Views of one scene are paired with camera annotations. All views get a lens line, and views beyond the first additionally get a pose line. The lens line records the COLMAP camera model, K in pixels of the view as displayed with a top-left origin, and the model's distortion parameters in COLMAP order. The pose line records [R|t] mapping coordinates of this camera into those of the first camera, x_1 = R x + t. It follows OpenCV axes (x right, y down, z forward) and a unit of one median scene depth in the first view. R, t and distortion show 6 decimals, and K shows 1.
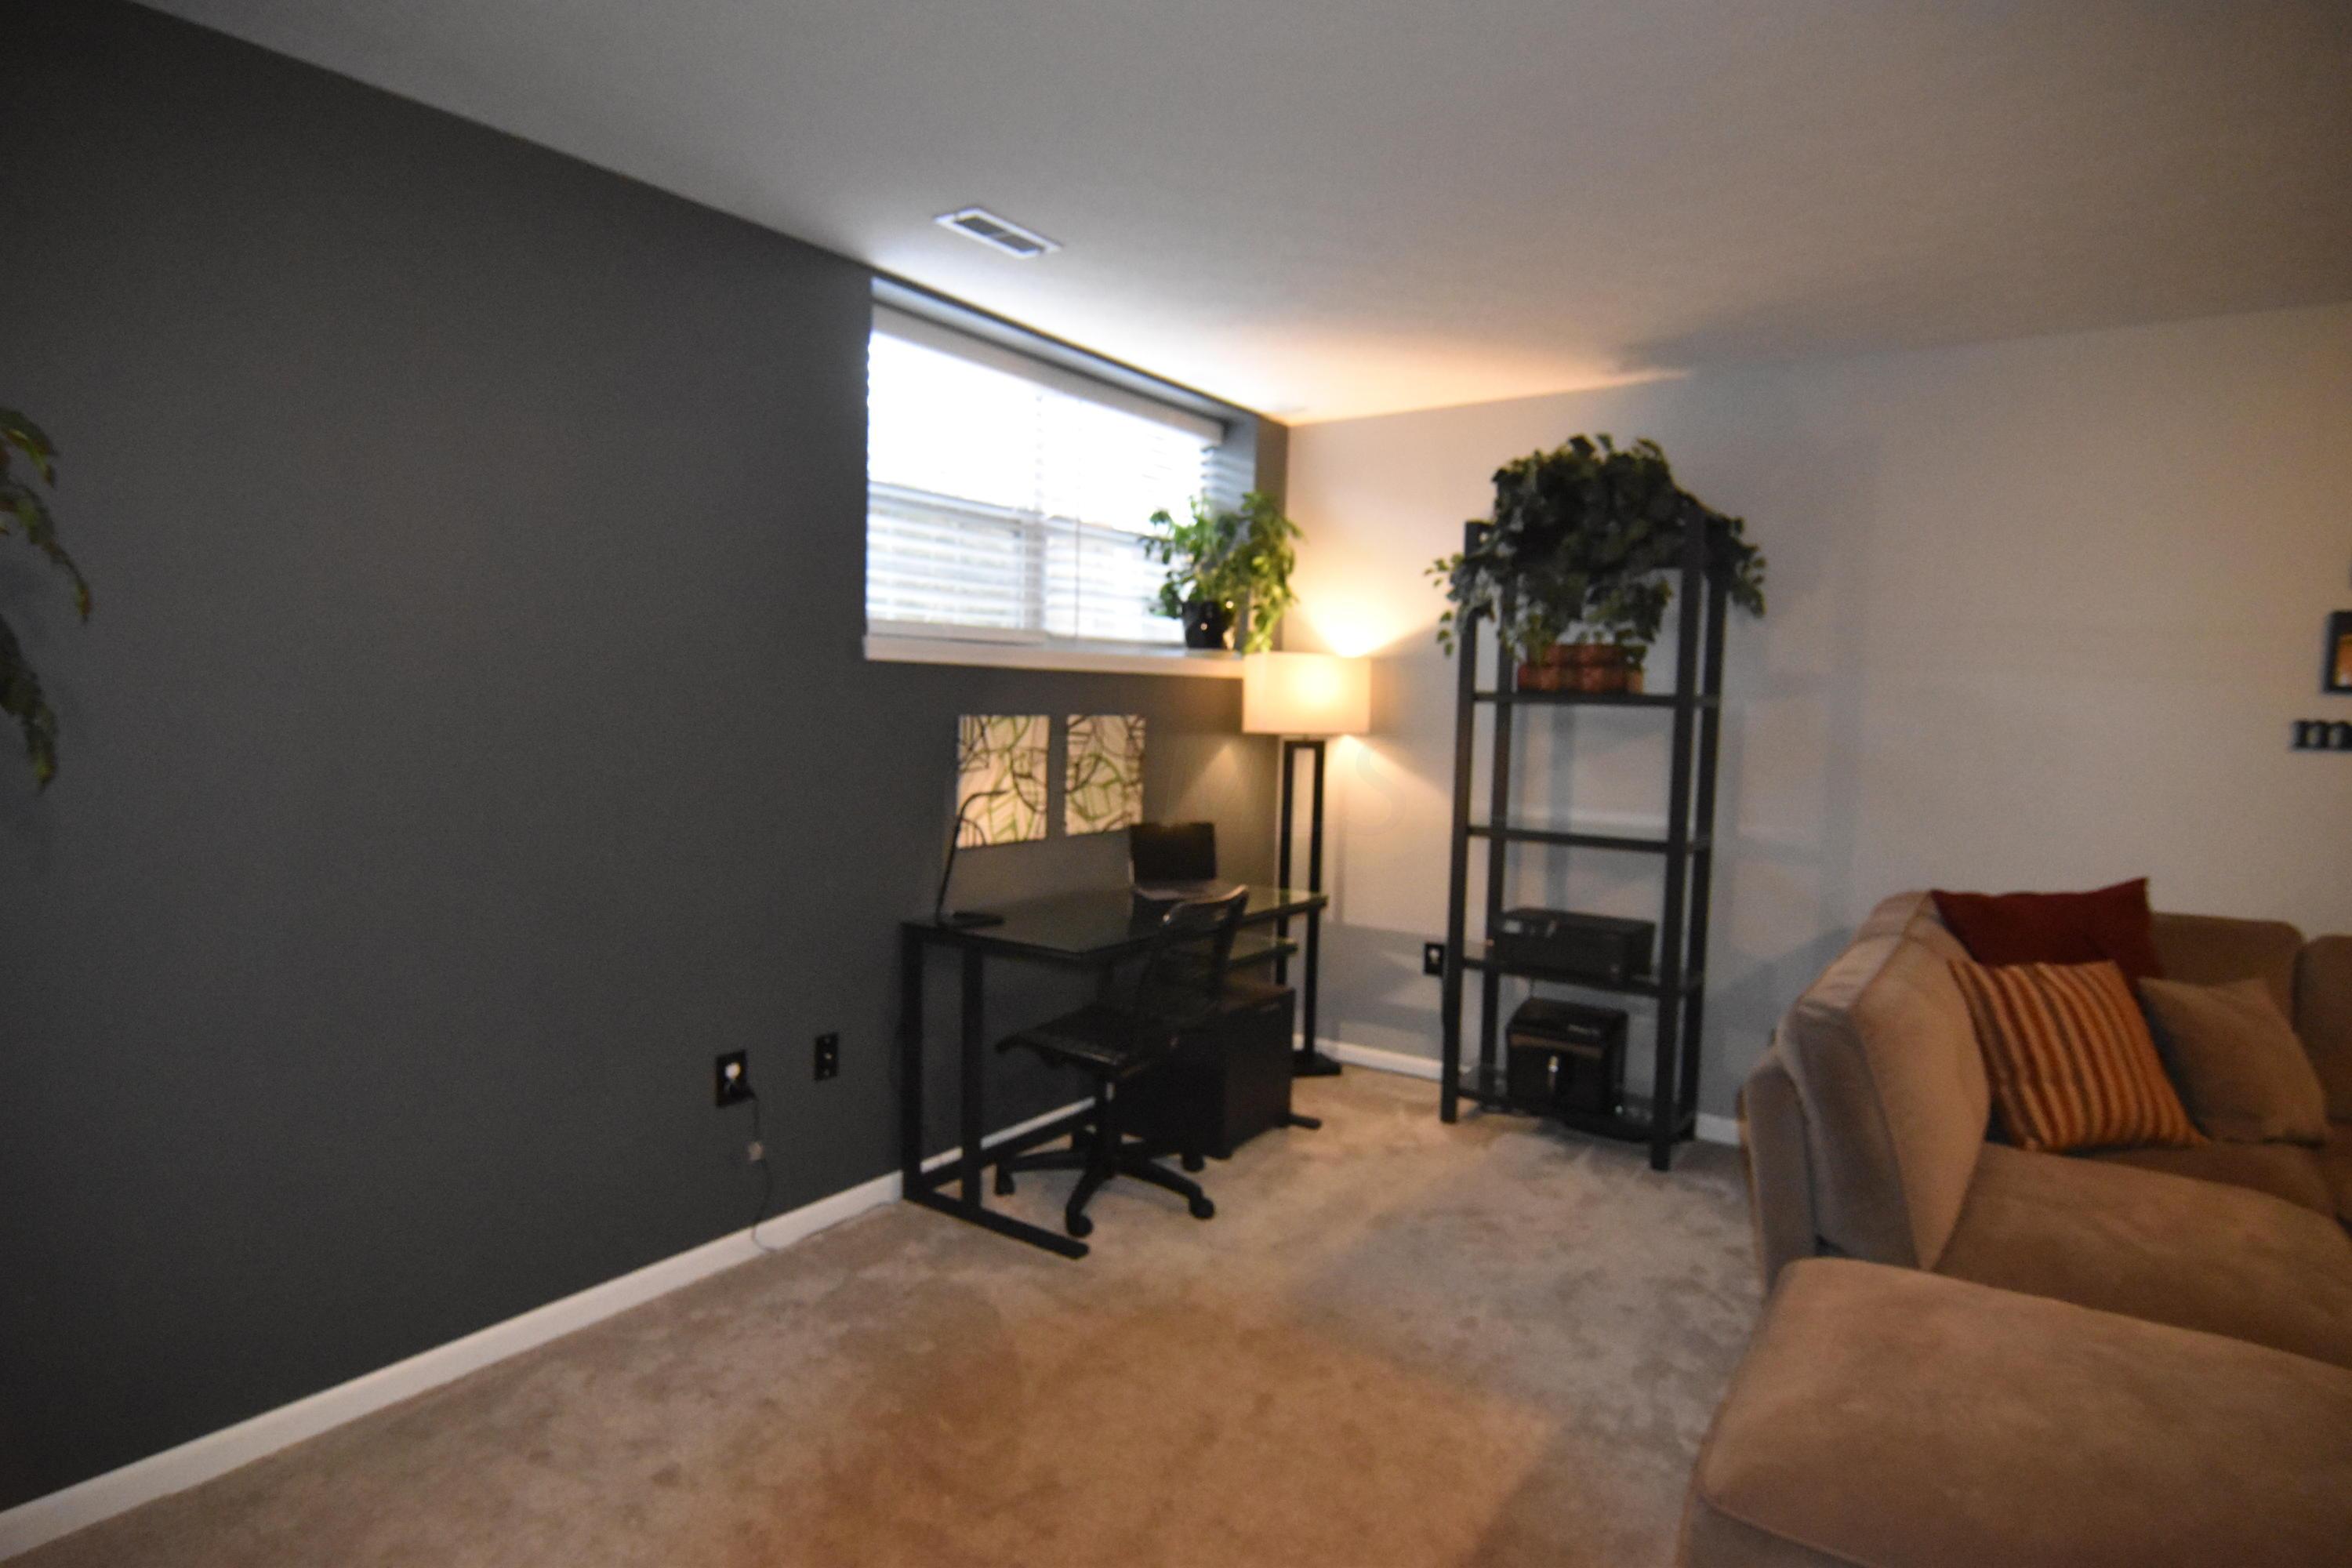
lens RADIAL K [[1273.6, 0, 1170.2], [0, 1273.6, 796.1], [0, 0, 1]] dist [-0.021278, -0.000811]
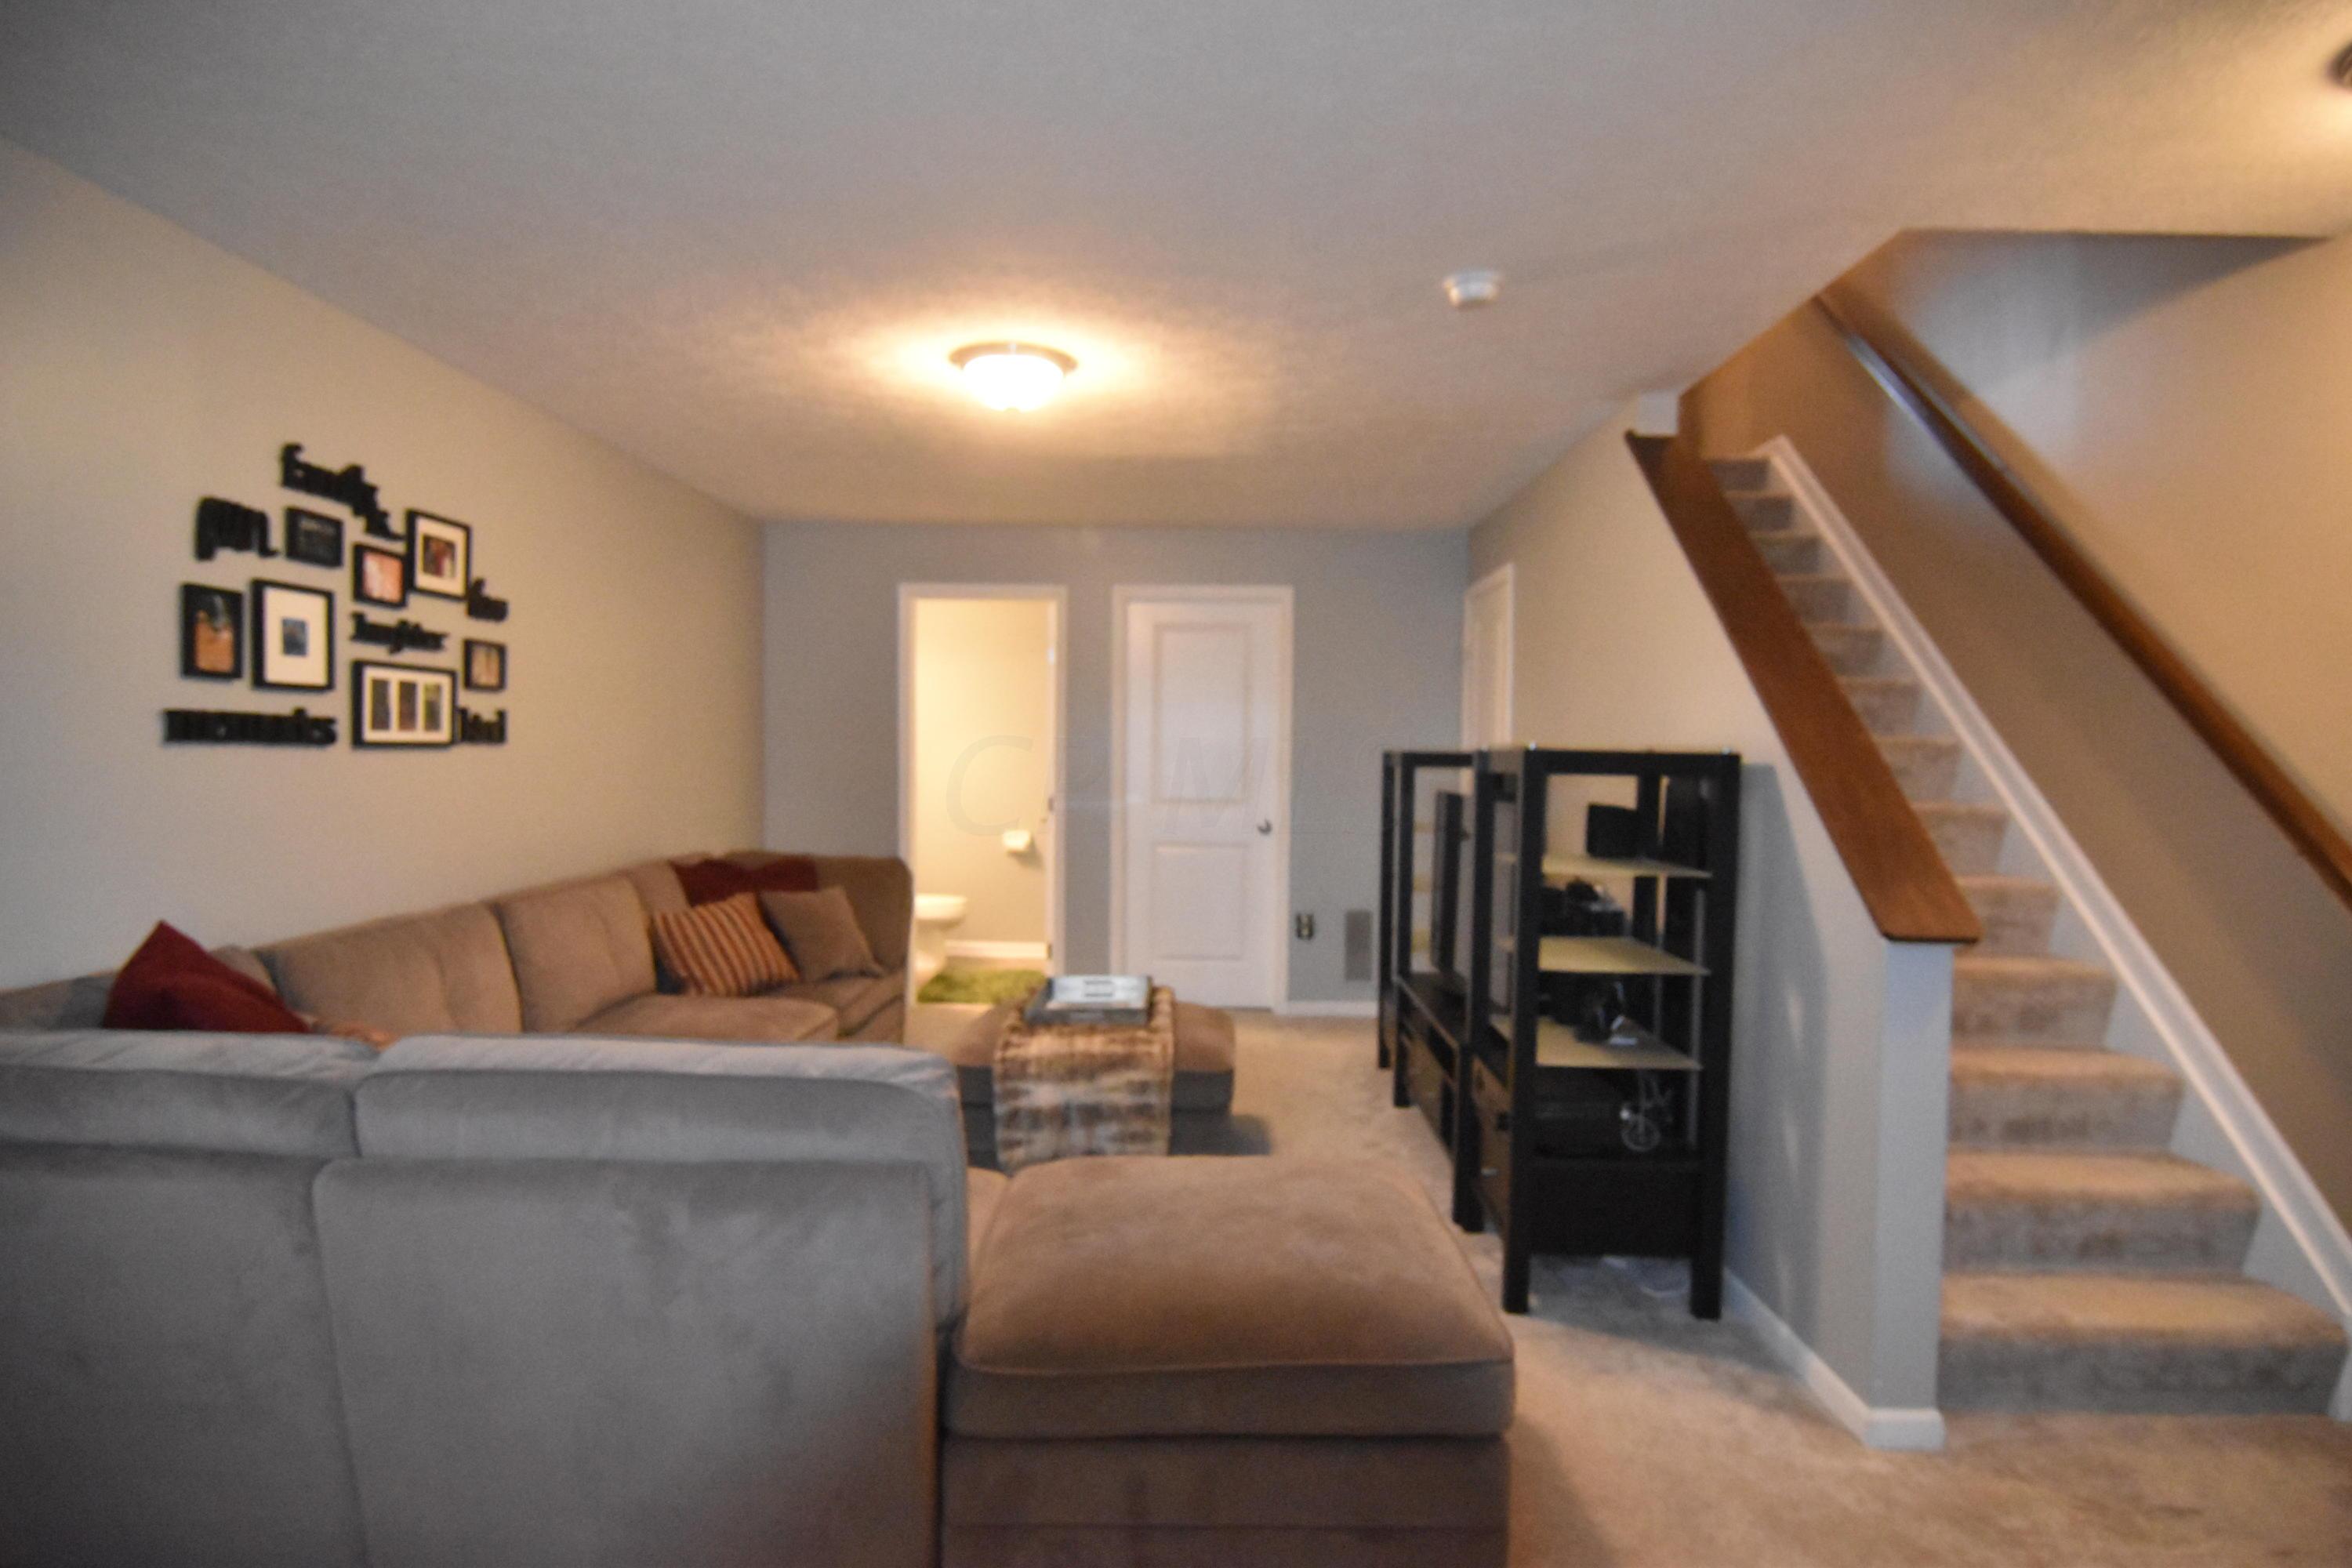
lens RADIAL K [[1273.6, 0, 1182.2], [0, 1273.6, 783.5], [0, 0, 1]] dist [-0.021278, -0.000811]
pose [[-0.573011, -0.053372, 0.817808, -0.147679], [0.041538, 0.994703, 0.094021, -0.052386], [-0.818495, 0.087845, -0.567759, 0.786952]]
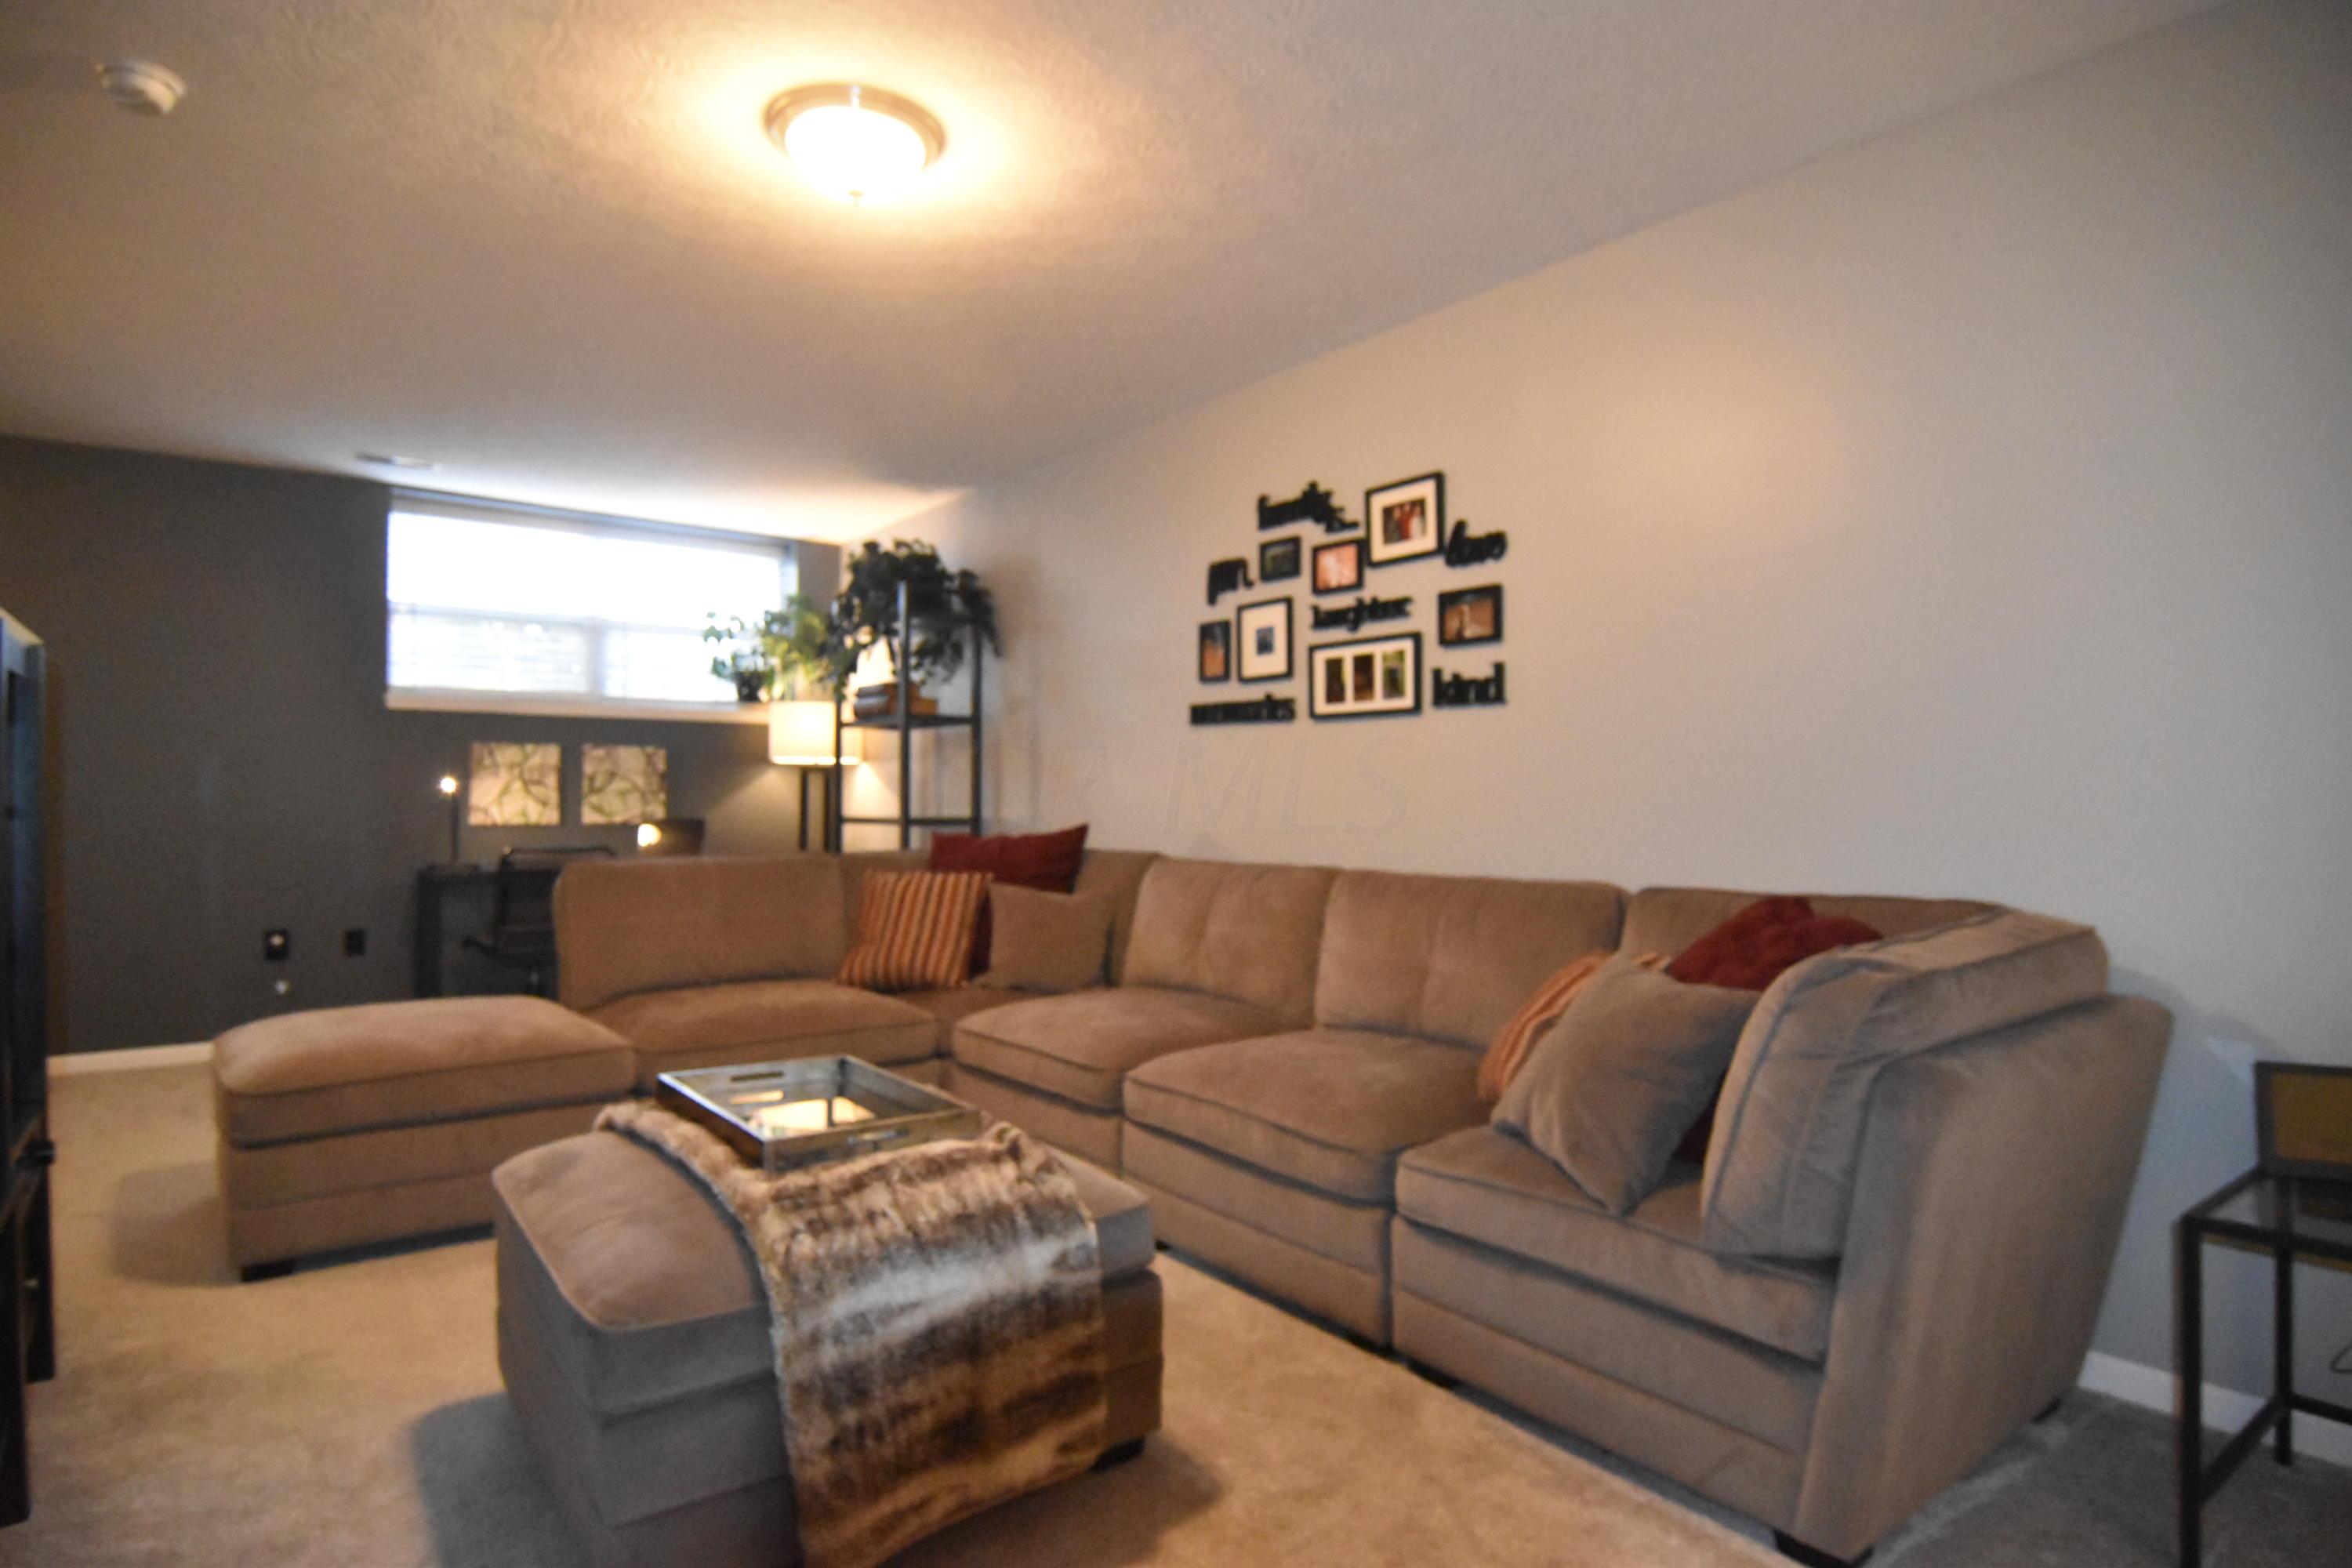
lens RADIAL K [[1273.6, 0, 1174.4], [0, 1273.6, 783.3], [0, 0, 1]] dist [-0.021278, -0.000811]
pose [[0.957708, -0.025027, -0.286650, 1.080338], [-0.002689, 0.995388, -0.095890, 0.131530], [0.287728, 0.092605, 0.953224, -0.257013]]
